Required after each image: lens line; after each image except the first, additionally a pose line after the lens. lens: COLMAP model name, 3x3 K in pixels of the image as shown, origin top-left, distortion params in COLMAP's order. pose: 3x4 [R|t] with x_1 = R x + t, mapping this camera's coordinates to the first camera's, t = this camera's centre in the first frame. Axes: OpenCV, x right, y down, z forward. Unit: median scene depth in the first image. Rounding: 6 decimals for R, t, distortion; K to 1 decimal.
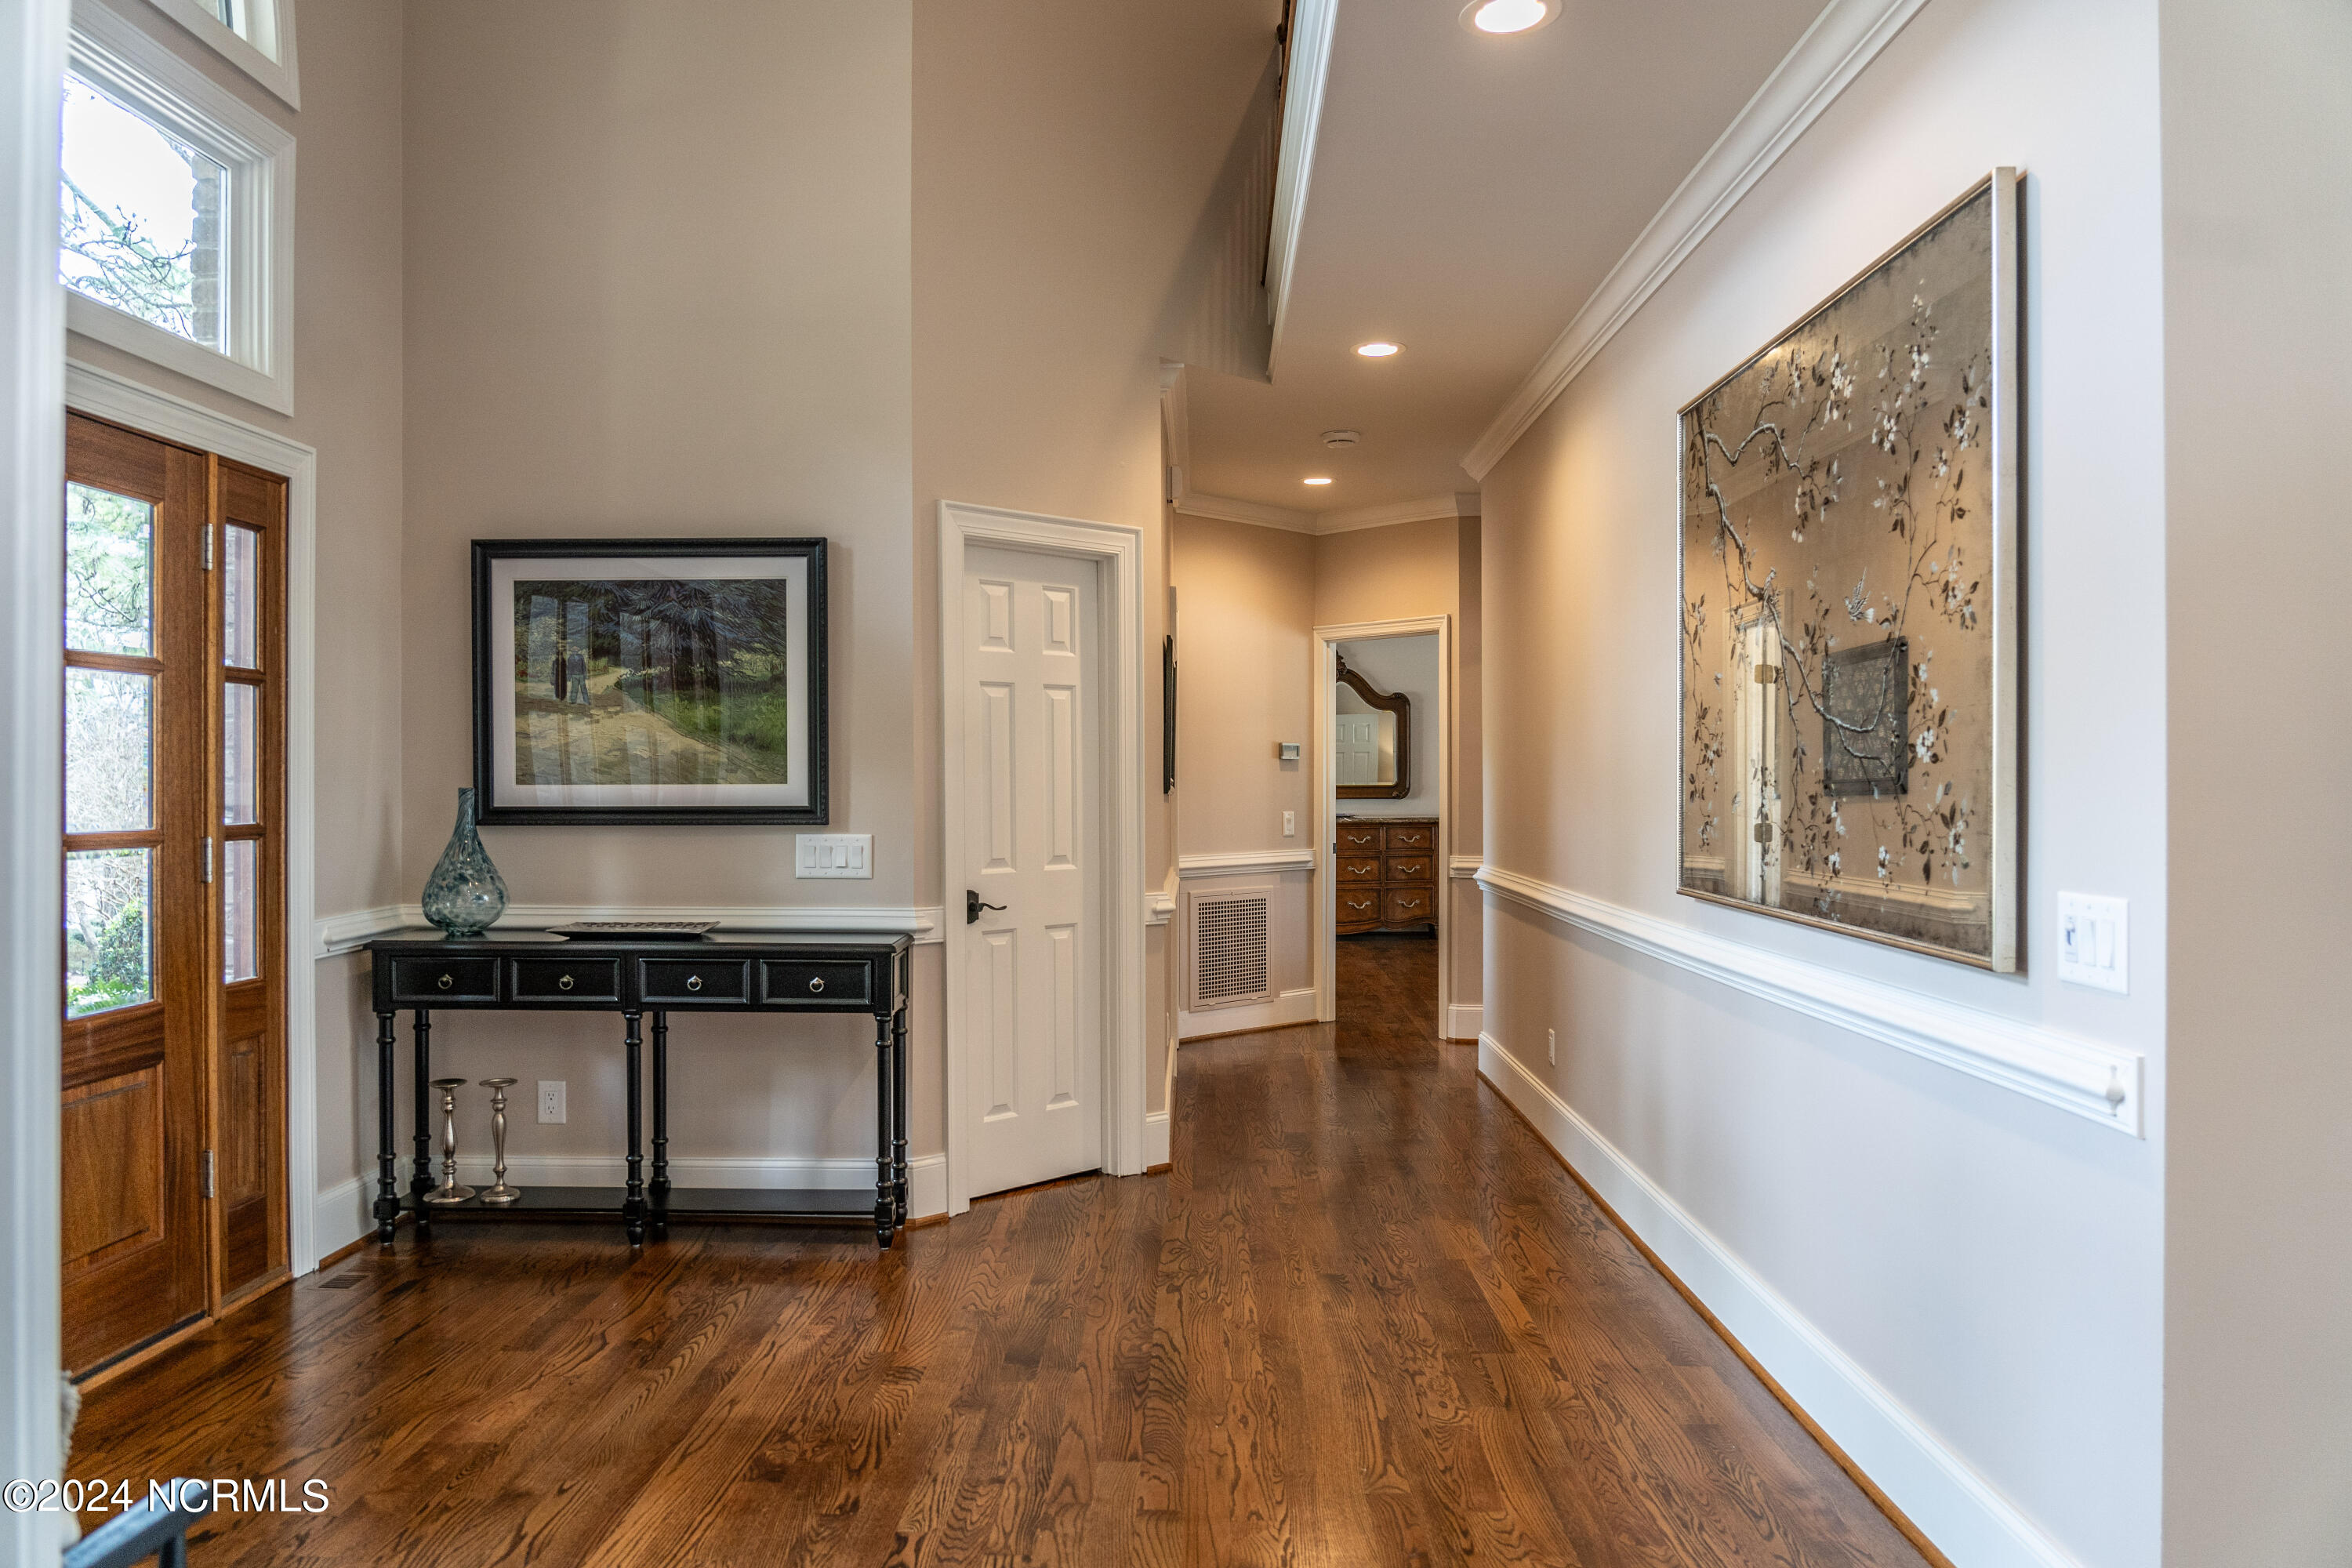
lens RADIAL K [[1598.9, 0, 1172.2], [0, 1598.9, 776.2], [0, 0, 1]] dist [-0.027538, 0.001373]
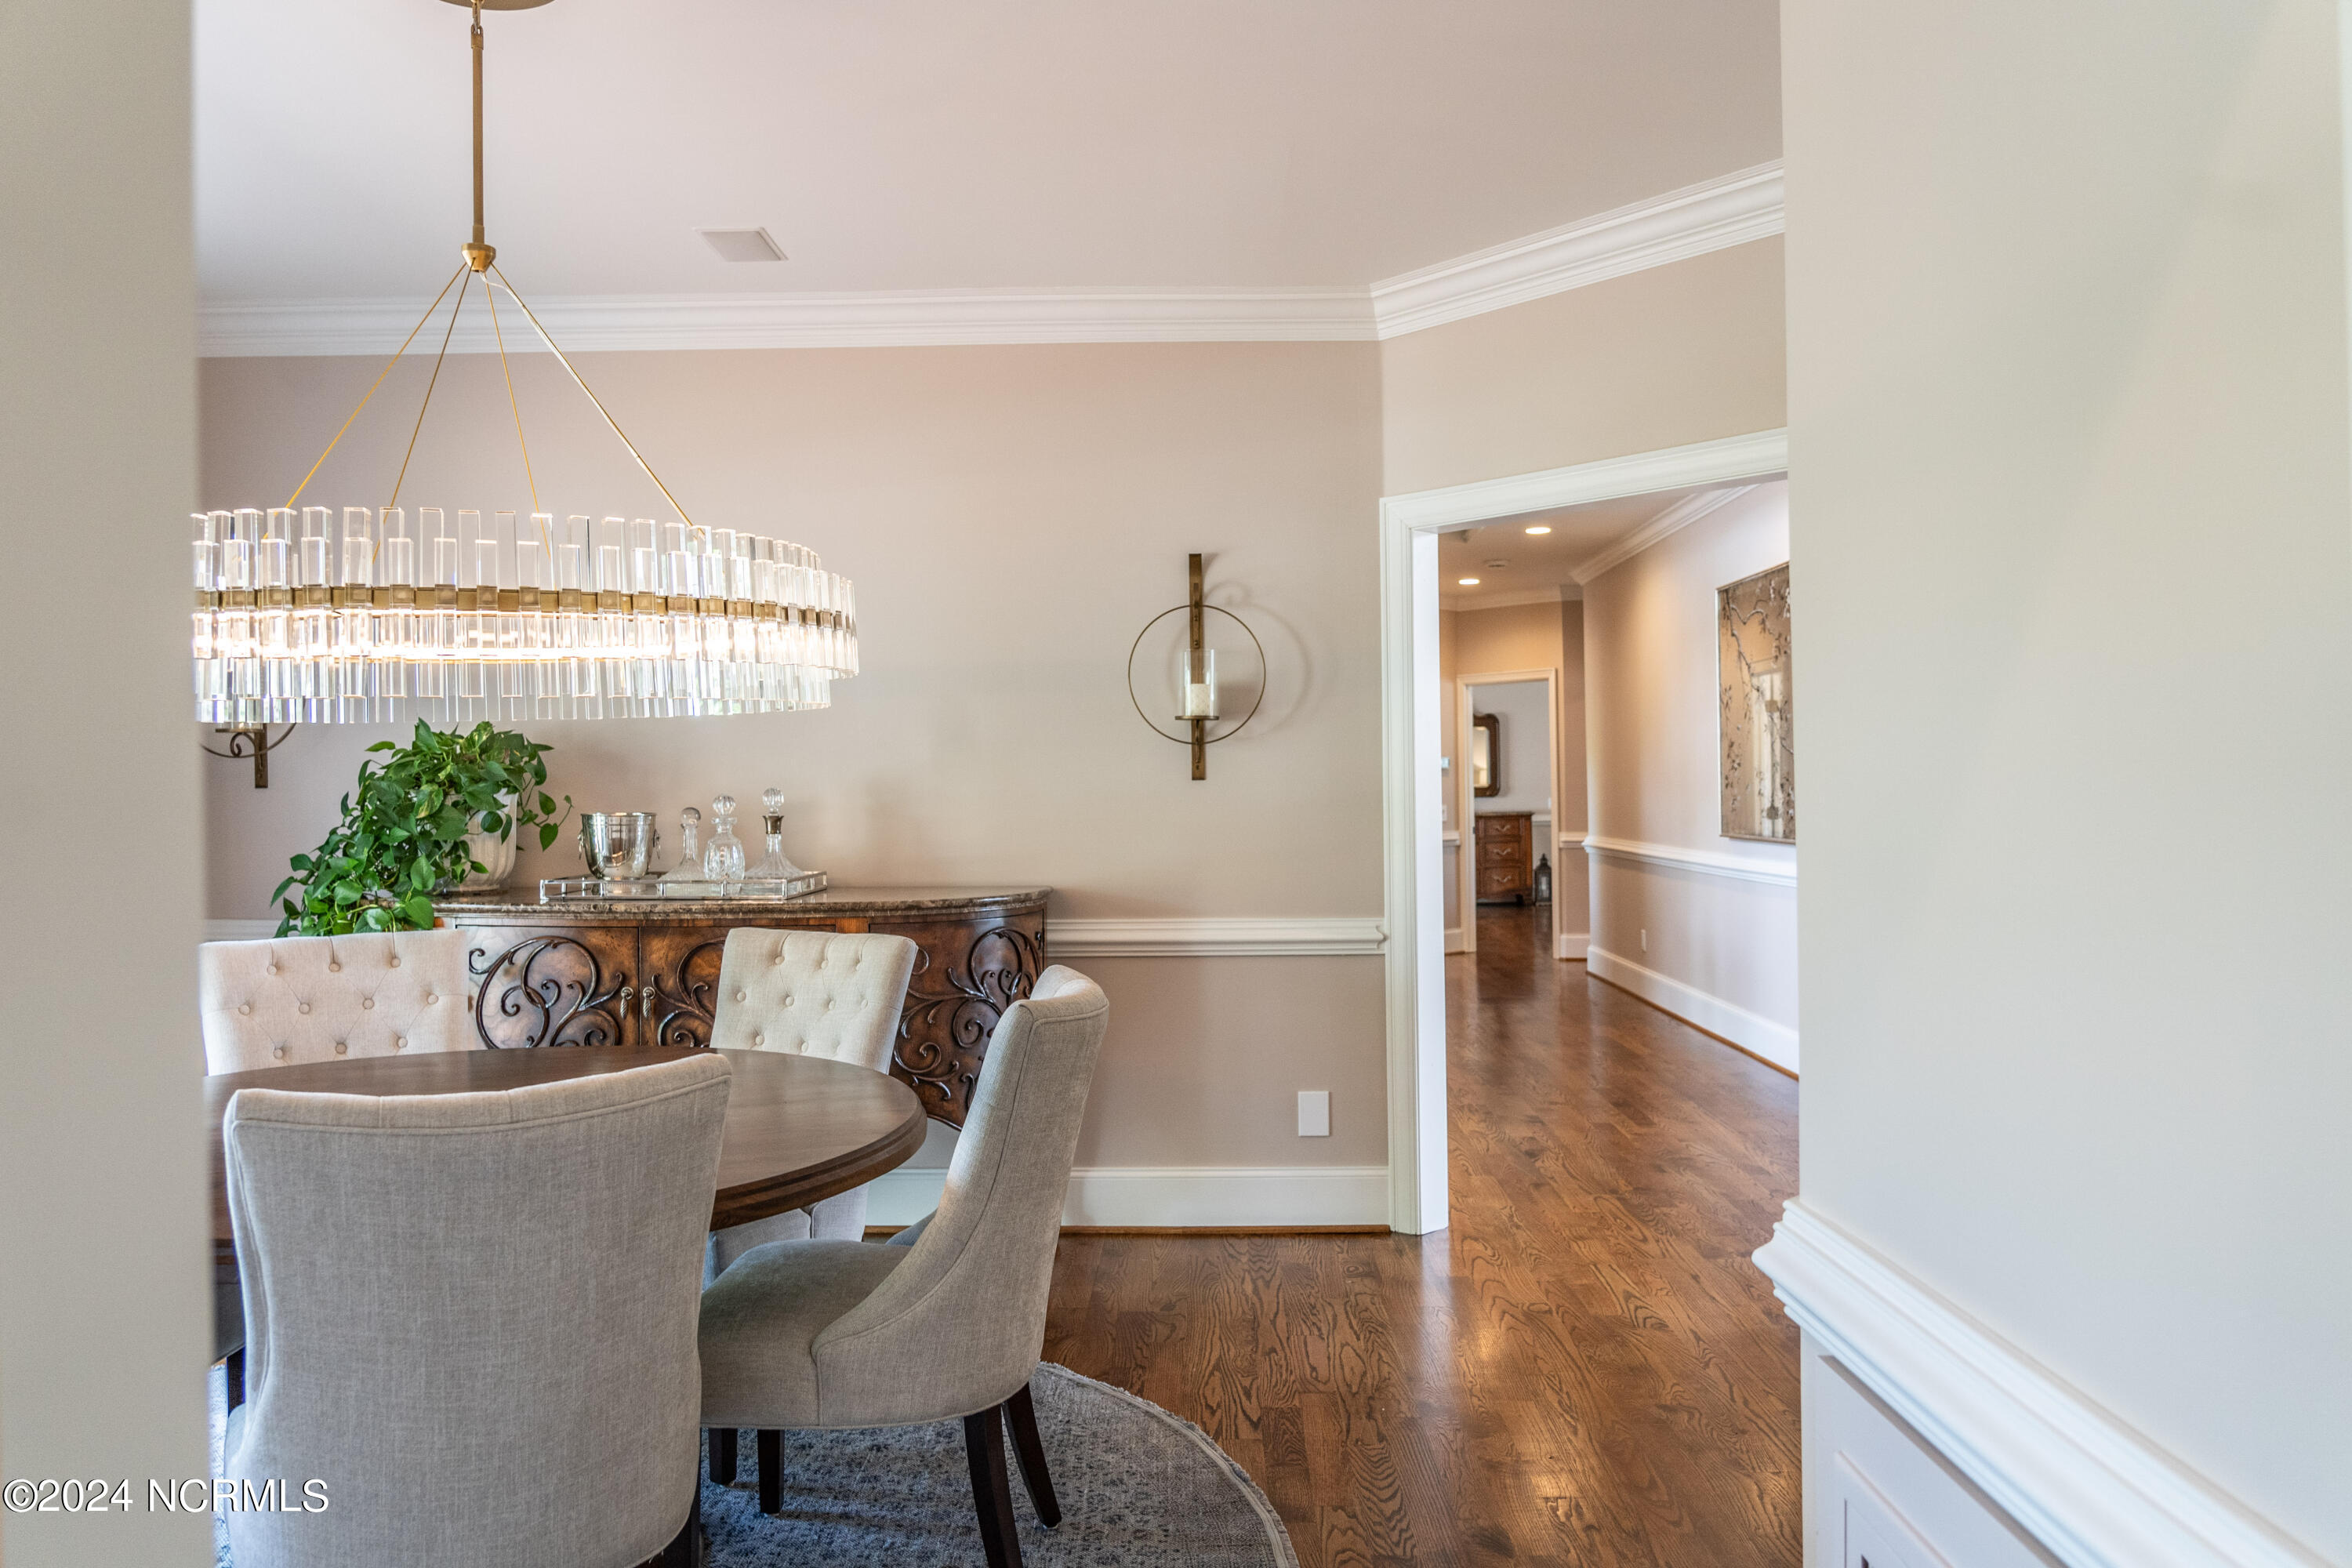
lens RADIAL K [[1598.9, 0, 1184.7], [0, 1598.9, 791.6], [0, 0, 1]] dist [-0.027538, 0.001373]
pose [[0.999808, -0.017183, -0.009424, -0.169209], [0.017228, 0.999841, 0.004631, -0.000835], [0.009343, -0.004793, 0.999945, -0.507740]]
